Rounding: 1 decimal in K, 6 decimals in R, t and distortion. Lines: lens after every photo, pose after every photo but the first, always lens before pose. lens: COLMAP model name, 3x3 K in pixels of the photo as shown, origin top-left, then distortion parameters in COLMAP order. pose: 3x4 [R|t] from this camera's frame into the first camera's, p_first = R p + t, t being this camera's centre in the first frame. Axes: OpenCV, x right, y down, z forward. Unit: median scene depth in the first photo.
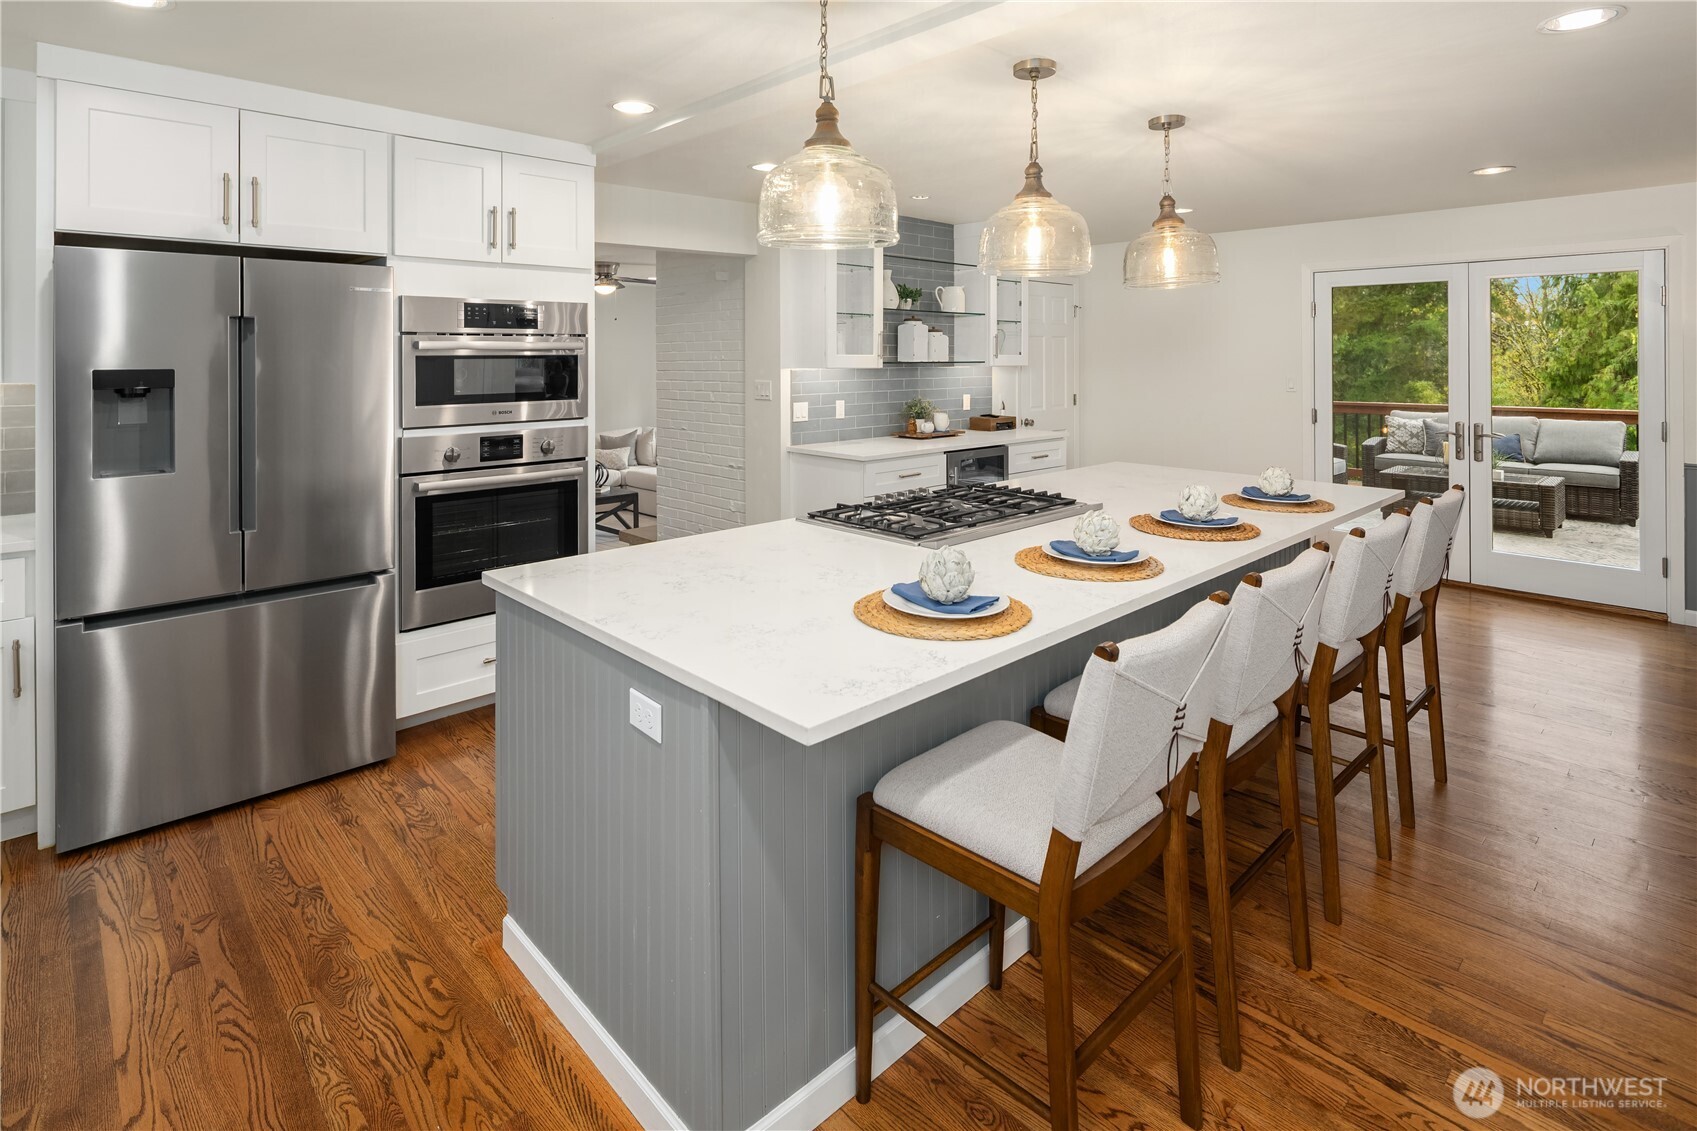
lens RADIAL K [[829.4, 0, 817.1], [0, 829.4, 565.2], [0, 0, 1]] dist [-0.000774, -0.000206]
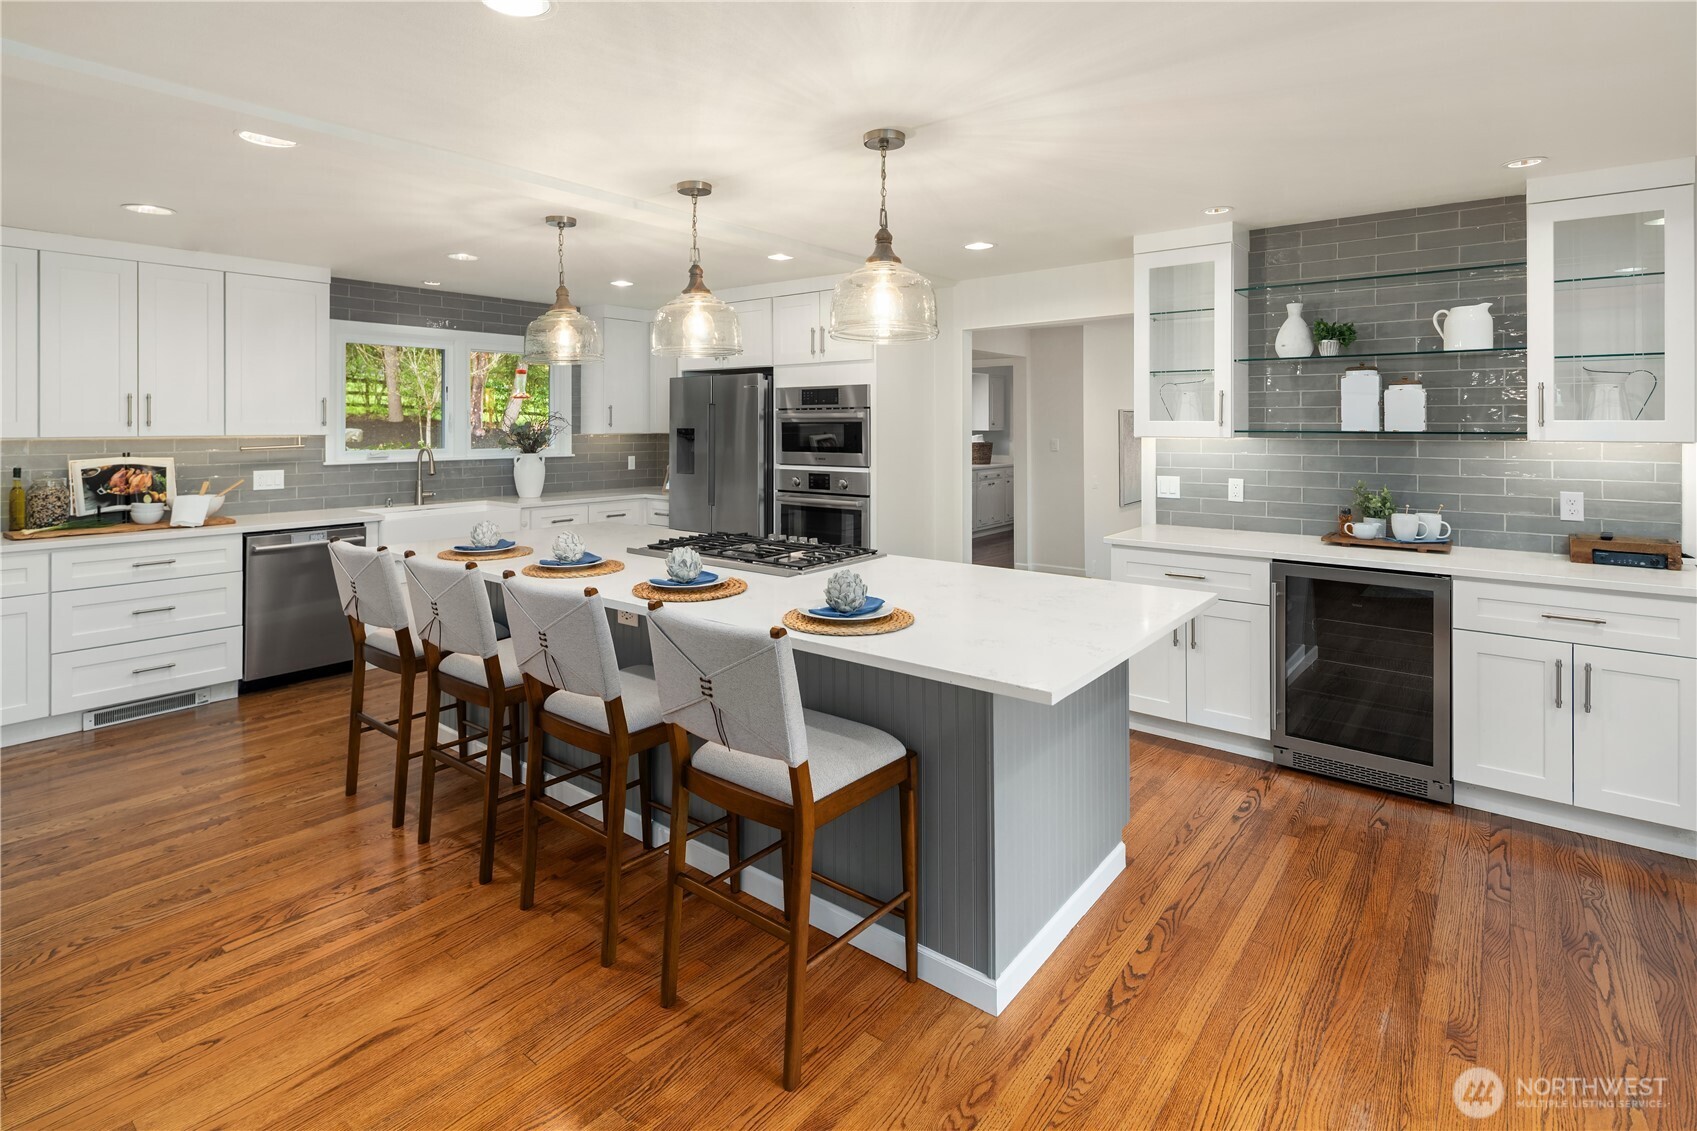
lens RADIAL K [[829.4, 0, 817.1], [0, 829.4, 565.2], [0, 0, 1]] dist [-0.000774, -0.000206]
pose [[0.144714, 0.171966, -0.974415, 1.138096], [-0.239451, 0.961597, 0.134142, -0.199296], [0.960063, 0.213912, 0.180334, 0.761723]]
